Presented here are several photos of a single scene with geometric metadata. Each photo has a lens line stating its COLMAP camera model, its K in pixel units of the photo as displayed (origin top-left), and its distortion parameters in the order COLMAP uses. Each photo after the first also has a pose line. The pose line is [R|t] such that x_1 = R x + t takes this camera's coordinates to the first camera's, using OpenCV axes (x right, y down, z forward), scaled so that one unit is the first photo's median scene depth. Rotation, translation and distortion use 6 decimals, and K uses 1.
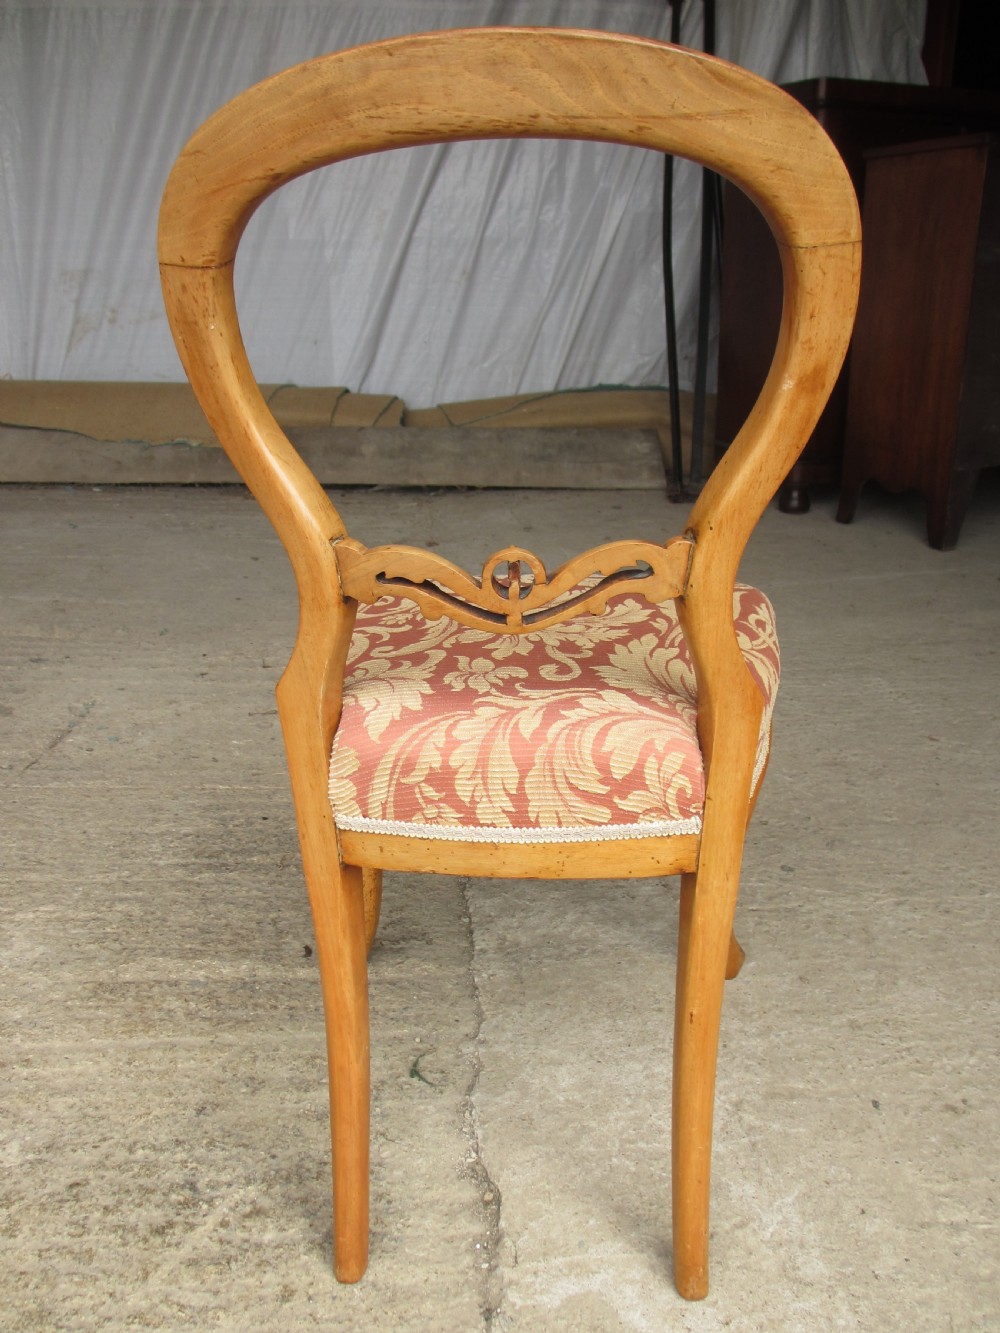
lens RADIAL K [[1110.4, 0, 493.3], [0, 1110.4, 660.6], [0, 0, 1]] dist [-0.055136, 0.022113]
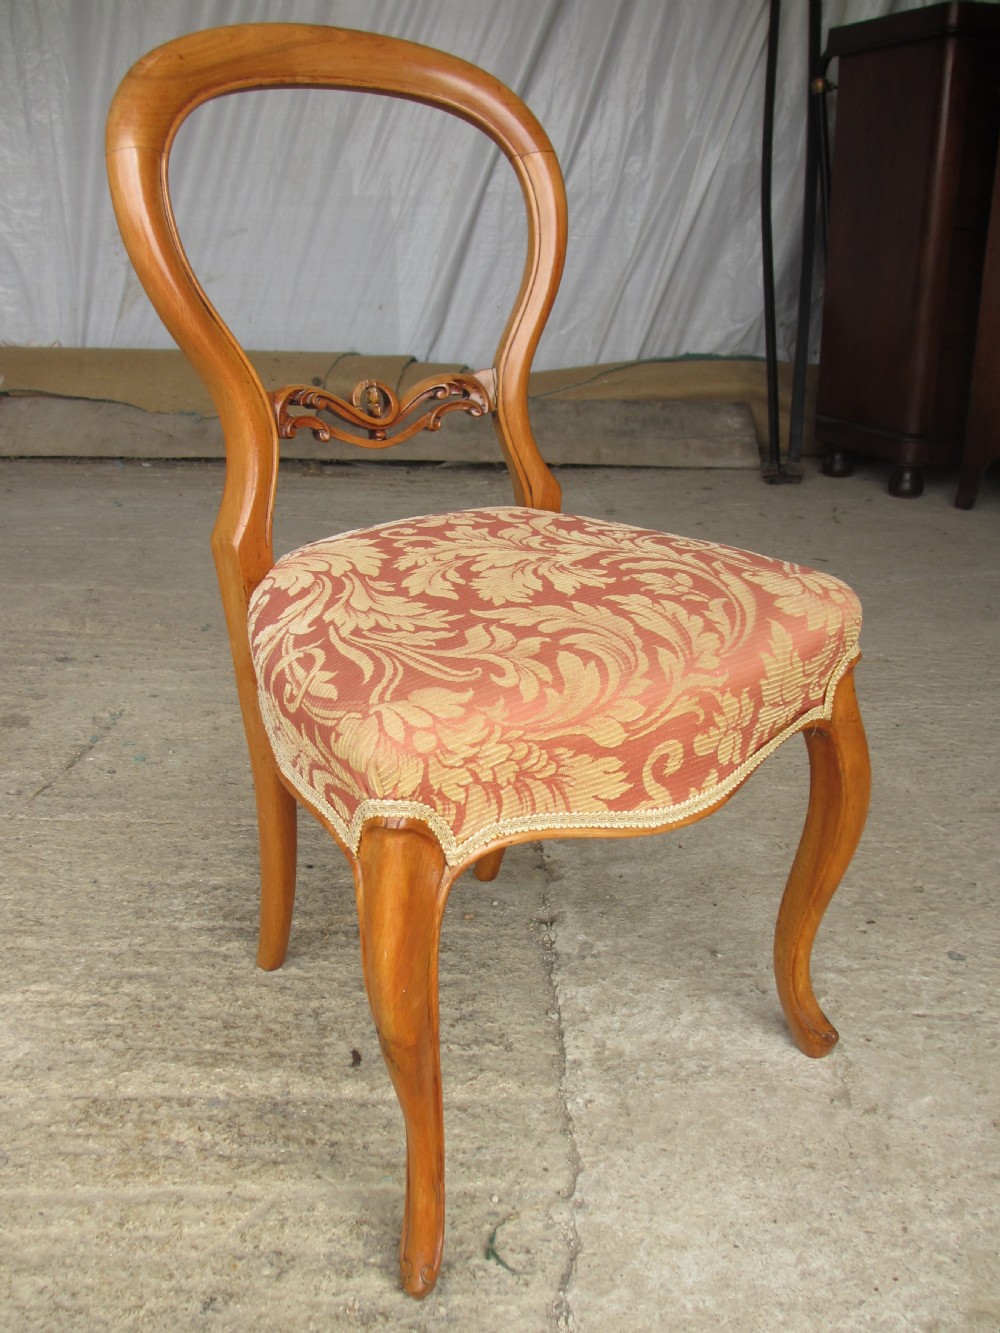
lens RADIAL K [[1110.4, 0, 492.8], [0, 1110.4, 667.1], [0, 0, 1]] dist [-0.055136, 0.022113]
pose [[0.998272, 0.016355, -0.056448, -0.020955], [-0.014750, 0.999478, 0.028728, -0.030119], [0.056888, -0.027845, 0.997992, 0.157517]]
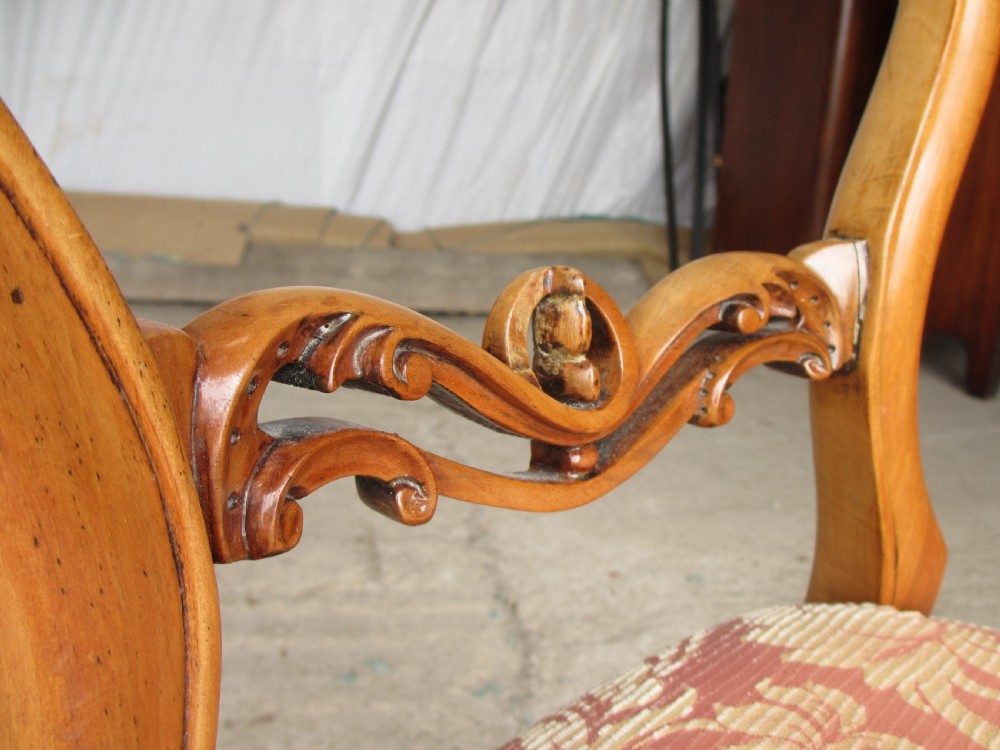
lens RADIAL K [[833.0, 0, 508.0], [0, 833.0, 385.4], [0, 0, 1]] dist [-0.055136, 0.022113]
pose [[0.993813, 0.021652, 0.108938, -0.130252], [-0.016980, 0.998903, -0.043637, -0.130880], [-0.109763, 0.041517, 0.993090, 0.577472]]
